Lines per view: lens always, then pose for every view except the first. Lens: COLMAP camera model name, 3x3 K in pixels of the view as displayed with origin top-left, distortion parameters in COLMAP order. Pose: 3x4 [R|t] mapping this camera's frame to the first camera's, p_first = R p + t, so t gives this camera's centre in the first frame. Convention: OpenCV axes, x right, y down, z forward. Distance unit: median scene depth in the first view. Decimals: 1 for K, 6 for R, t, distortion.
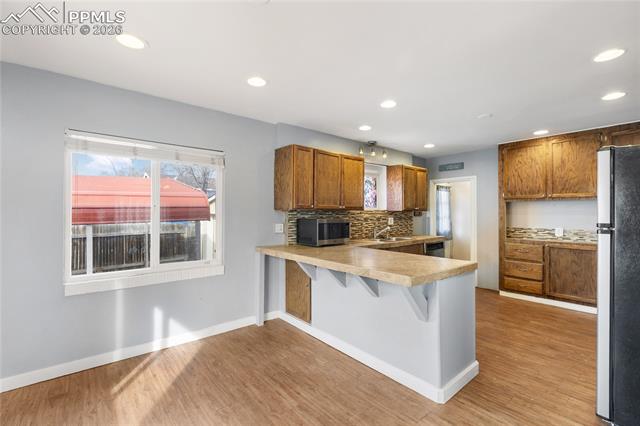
lens RADIAL K [[289.7, 0, 322.3], [0, 289.7, 209.5], [0, 0, 1]] dist [0.002113, -0.000205]
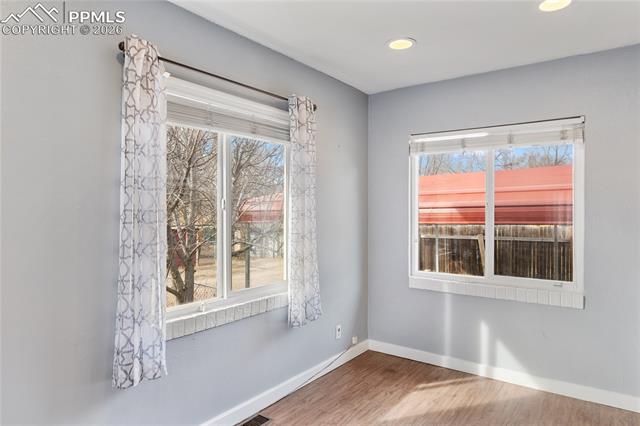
lens RADIAL K [[408.3, 0, 320.6], [0, 408.3, 213.7], [0, 0, 1]] dist [0.000527, 0.000851]
pose [[0.232669, 0.008213, -0.972521, 0.460537], [0.009889, 0.999893, 0.010810, -0.002091], [0.972506, -0.012132, 0.232563, 0.267925]]
